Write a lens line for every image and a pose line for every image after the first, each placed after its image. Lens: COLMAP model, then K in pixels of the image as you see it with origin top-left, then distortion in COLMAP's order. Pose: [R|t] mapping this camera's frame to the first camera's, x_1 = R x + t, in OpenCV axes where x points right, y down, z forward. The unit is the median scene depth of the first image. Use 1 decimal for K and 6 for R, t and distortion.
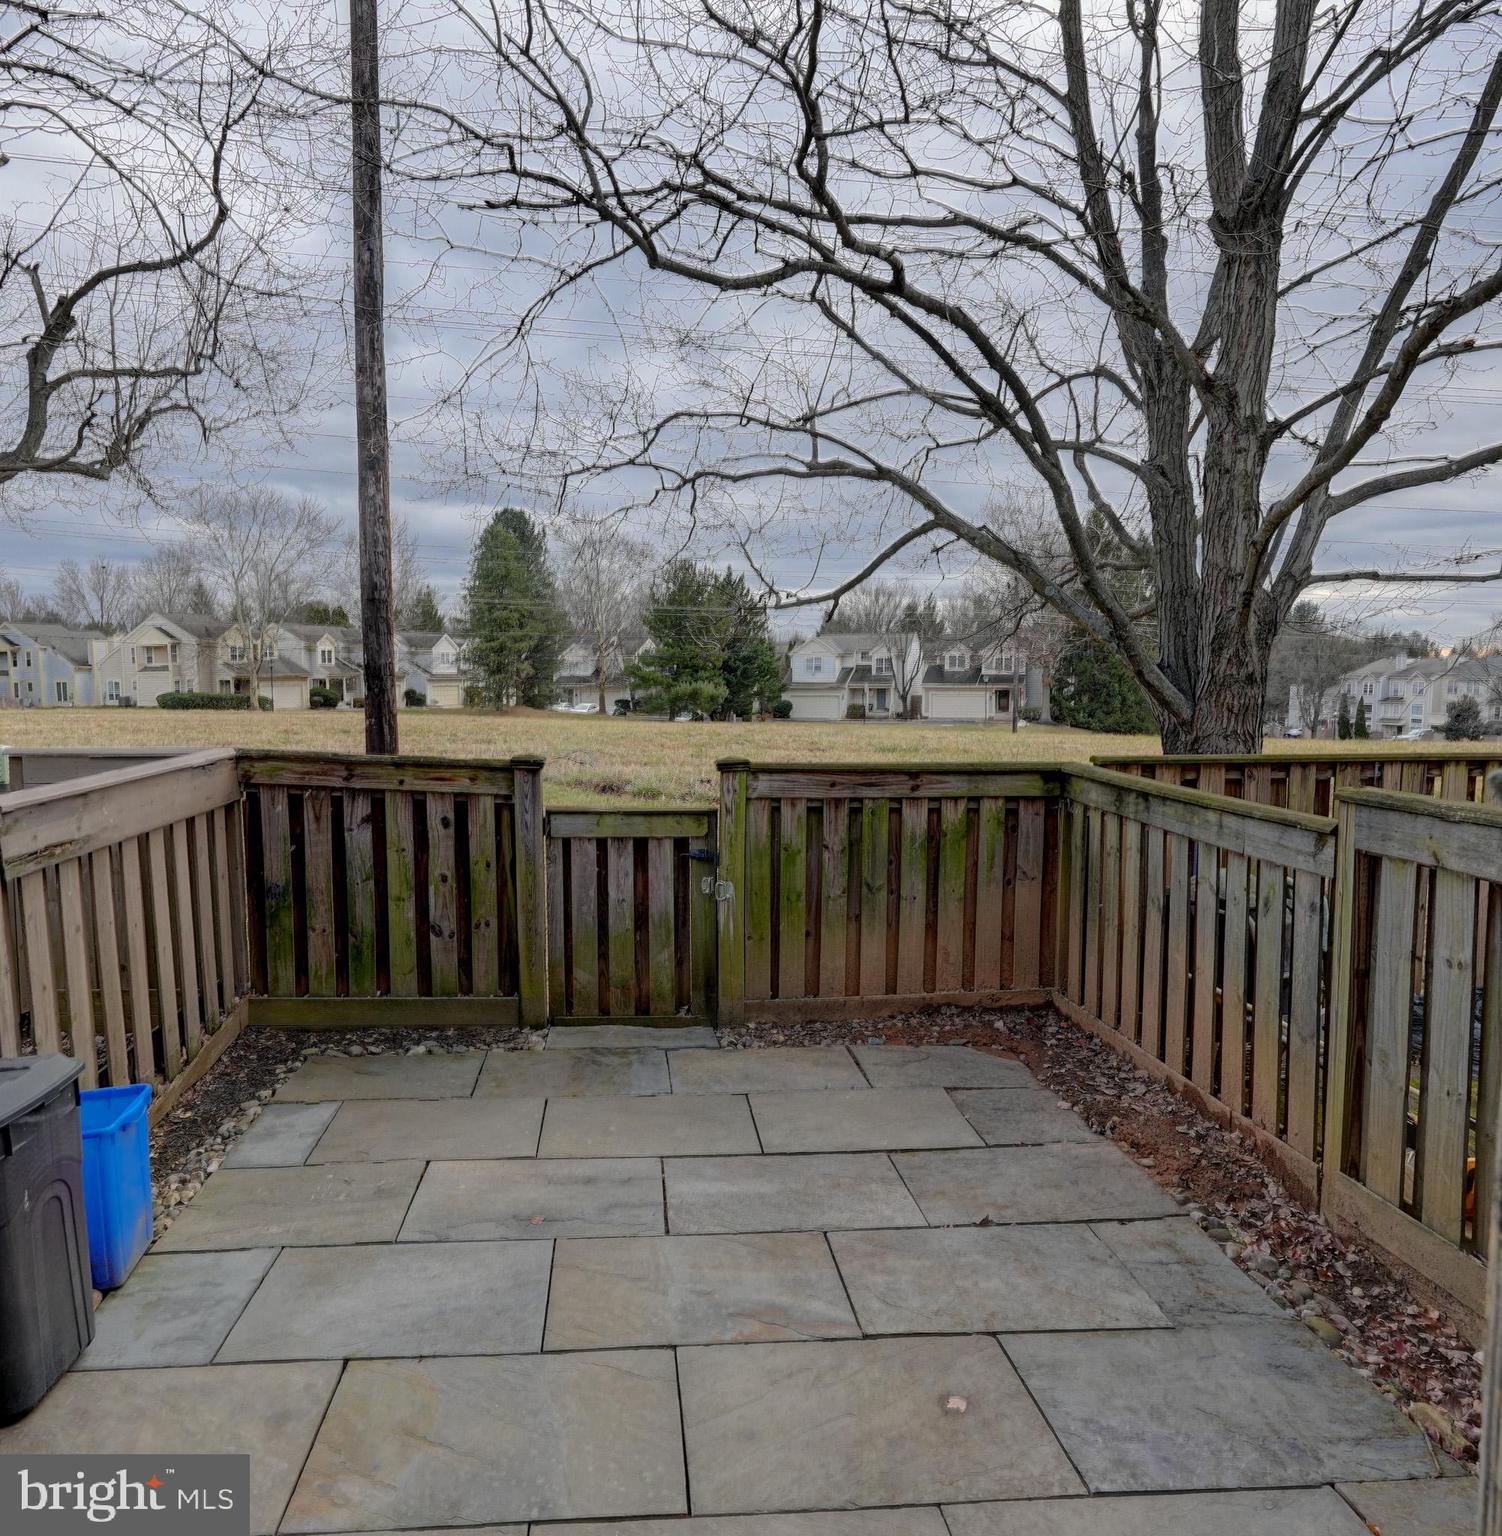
lens RADIAL K [[1040.7, 0, 684.1], [0, 1040.7, 767.9], [0, 0, 1]] dist [-0.011251, 0.005005]
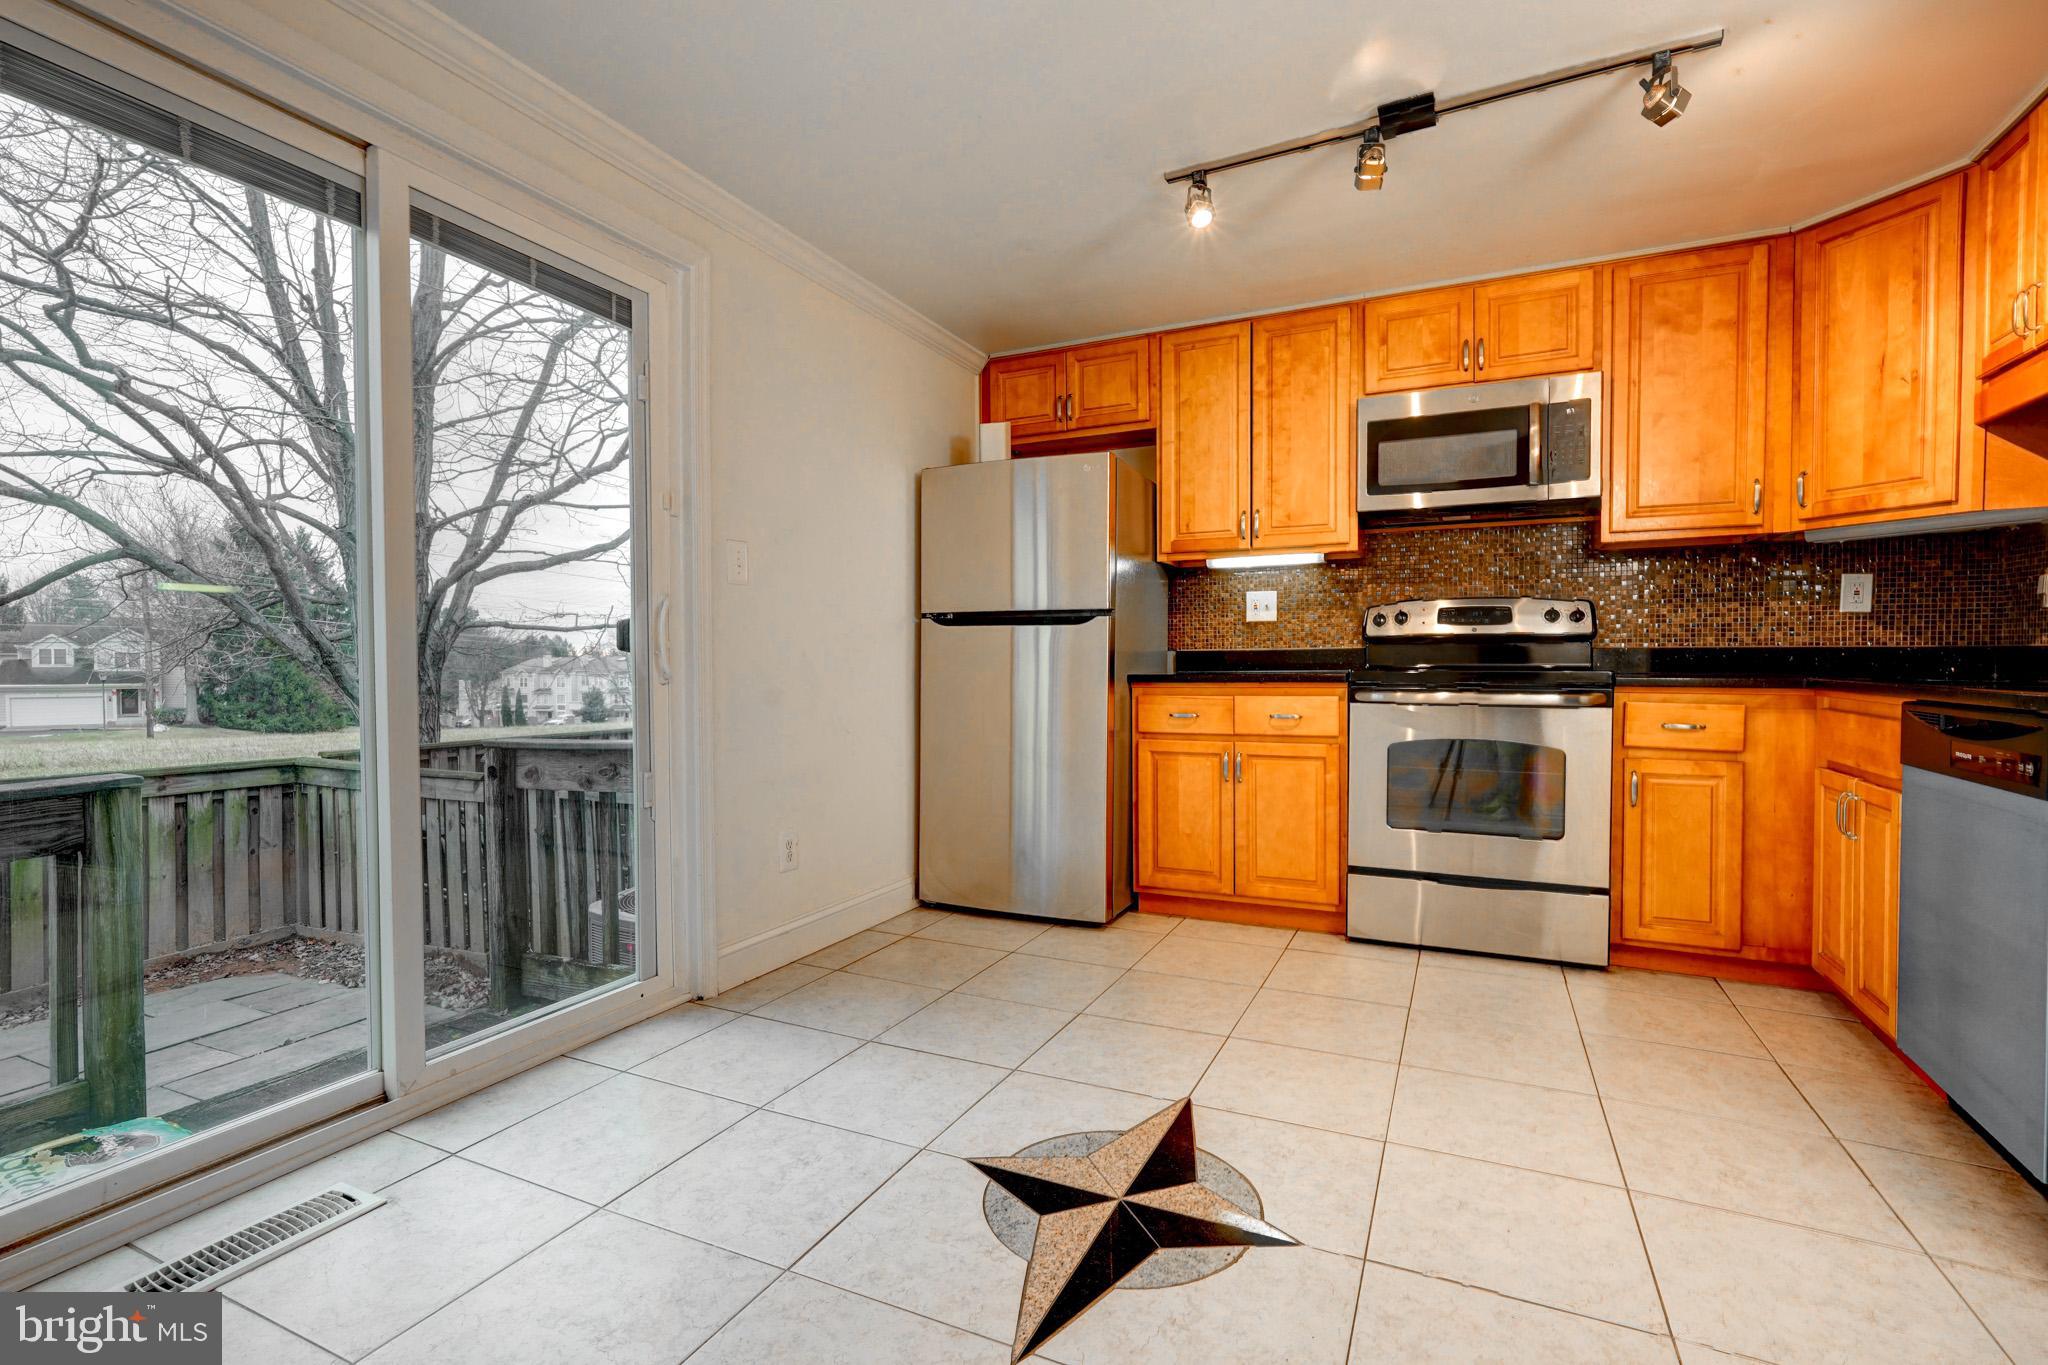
lens RADIAL K [[941.9, 0, 1009.9], [0, 941.9, 685.7], [0, 0, 1]] dist [-0.013556, 0.007669]
pose [[0.490013, -0.015092, 0.871585, -0.238154], [0.078386, 0.996562, -0.026813, 0.006336], [-0.868184, 0.081459, 0.489511, -0.415760]]
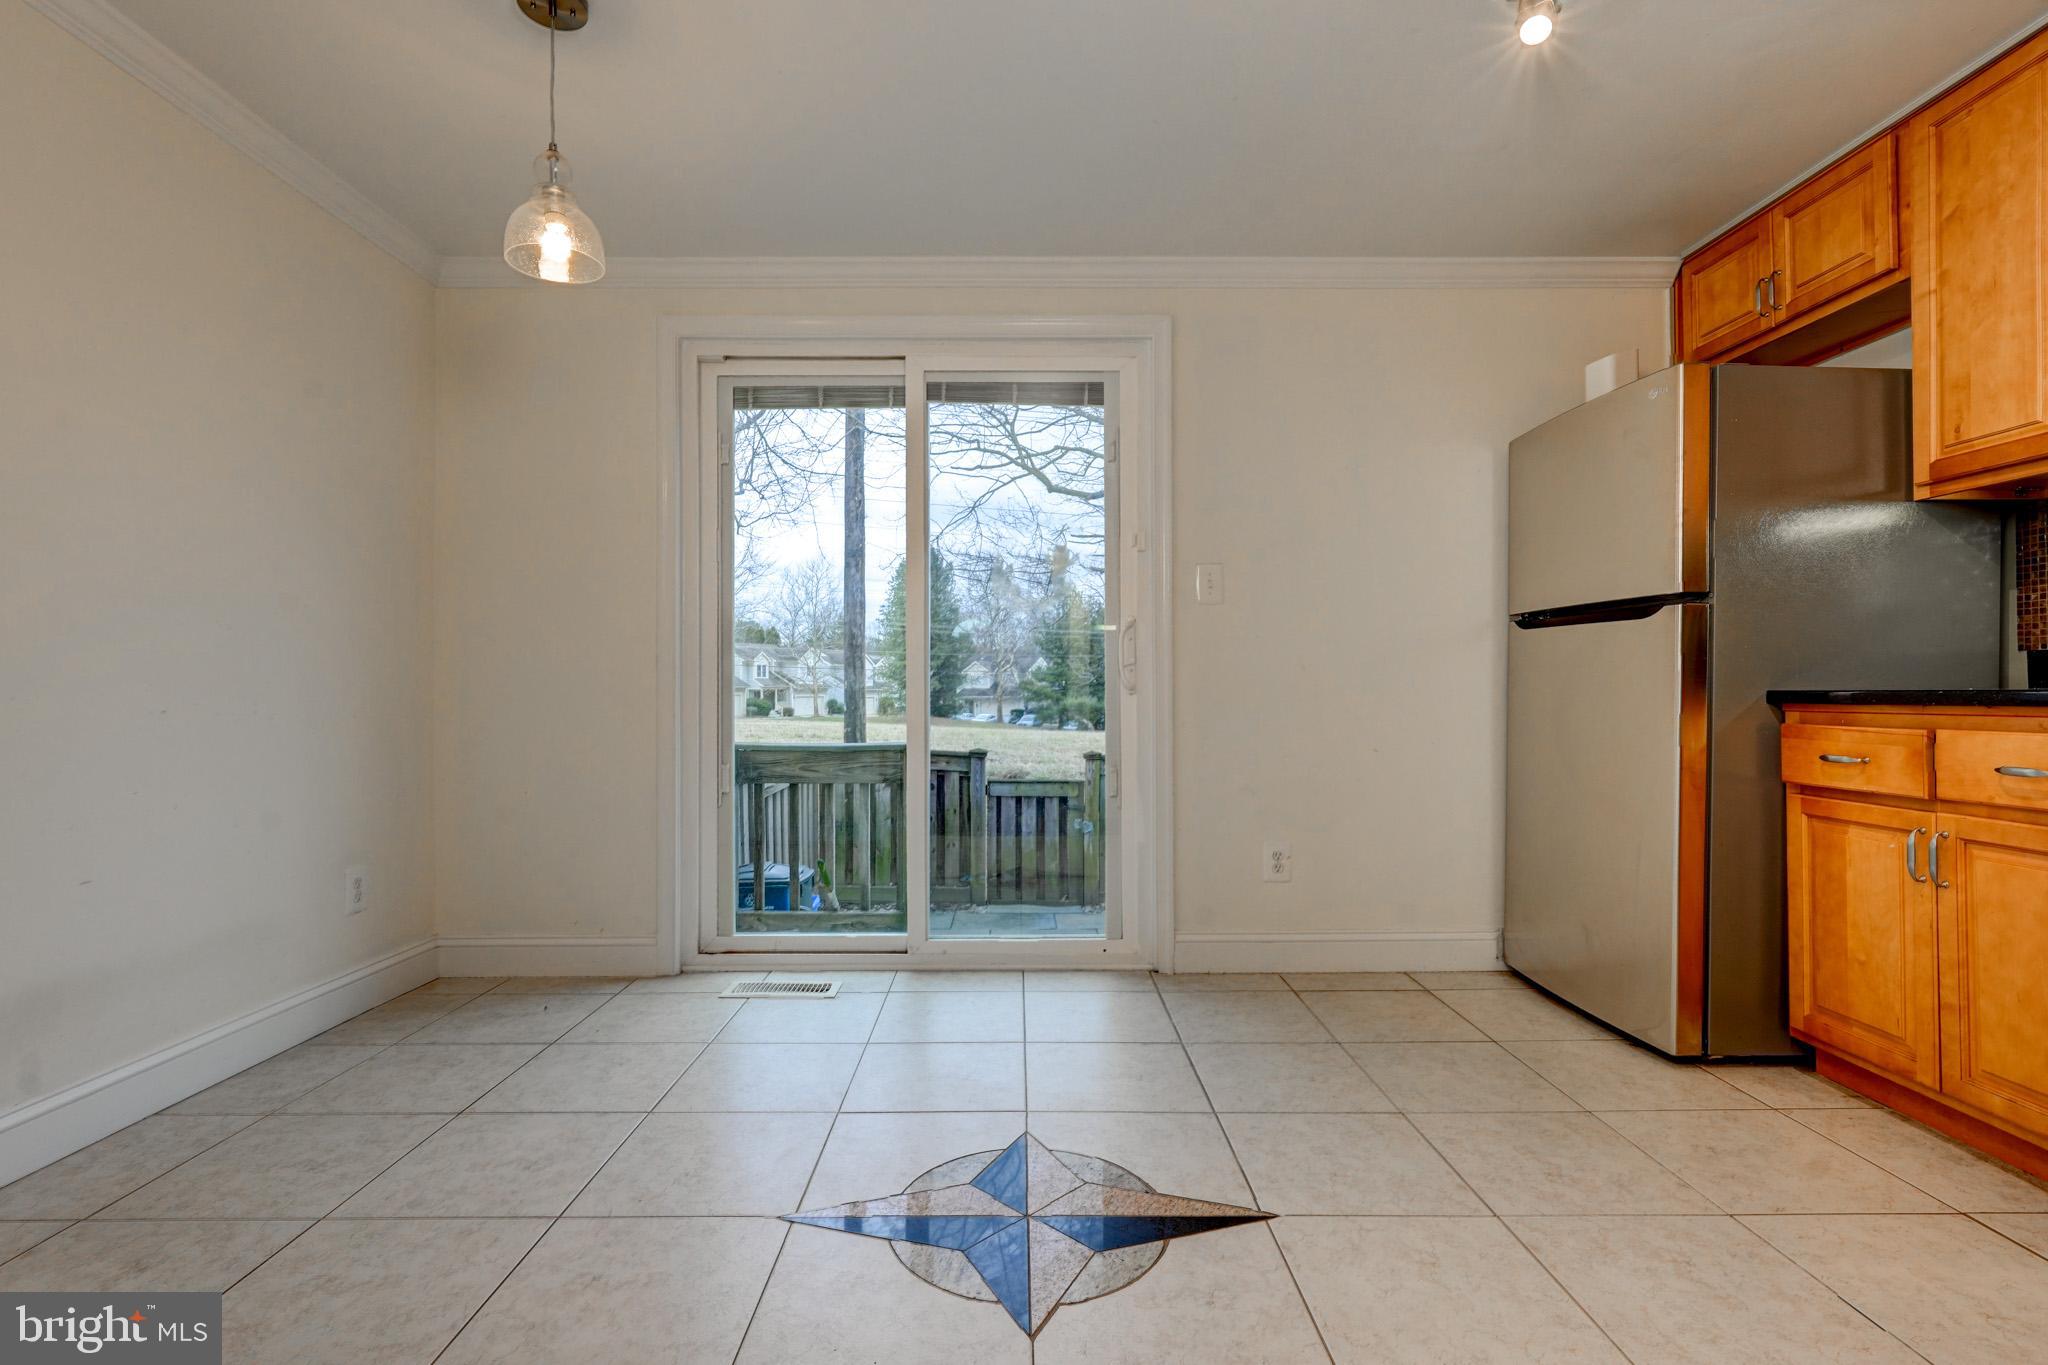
lens RADIAL K [[941.9, 0, 1021.5], [0, 941.9, 686.3], [0, 0, 1]] dist [-0.013556, 0.007669]
pose [[0.998553, 0.004729, -0.053563, 0.010116], [-0.009543, 0.995897, -0.089992, 0.022945], [0.052918, 0.090373, 0.994501, -0.568821]]
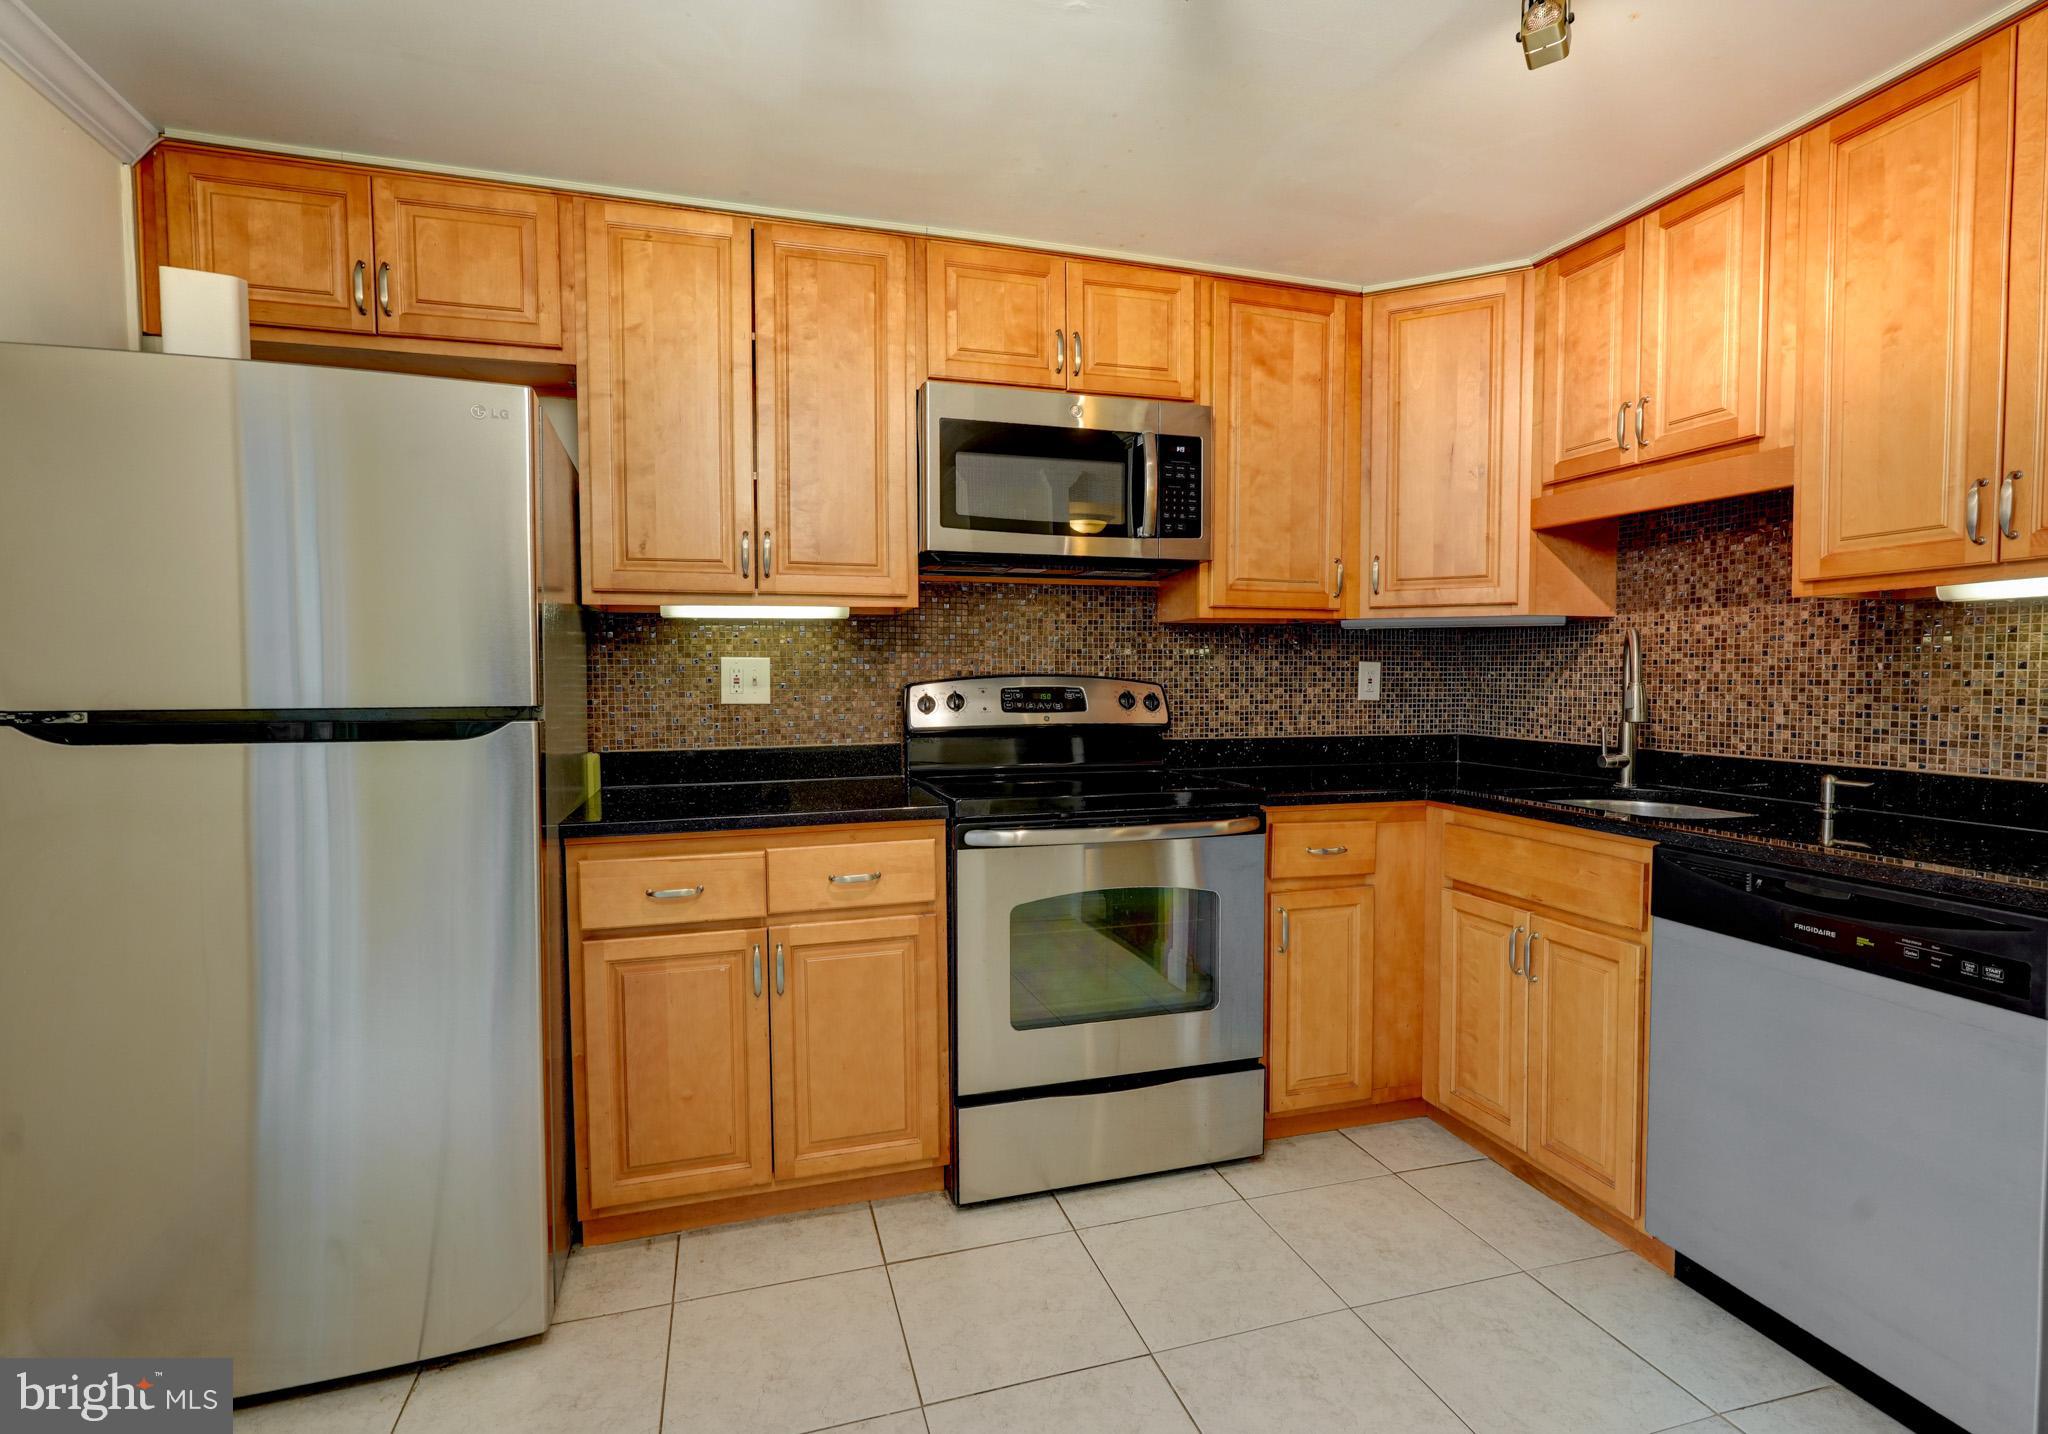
lens RADIAL K [[981.5, 0, 1037.1], [0, 981.5, 718.1], [0, 0, 1]] dist [-0.011959, 0.003333]
pose [[-0.241262, -0.031000, 0.969965, -0.053167], [0.095449, 0.993886, 0.055506, -0.043493], [-0.965755, 0.105974, -0.236828, -0.283011]]
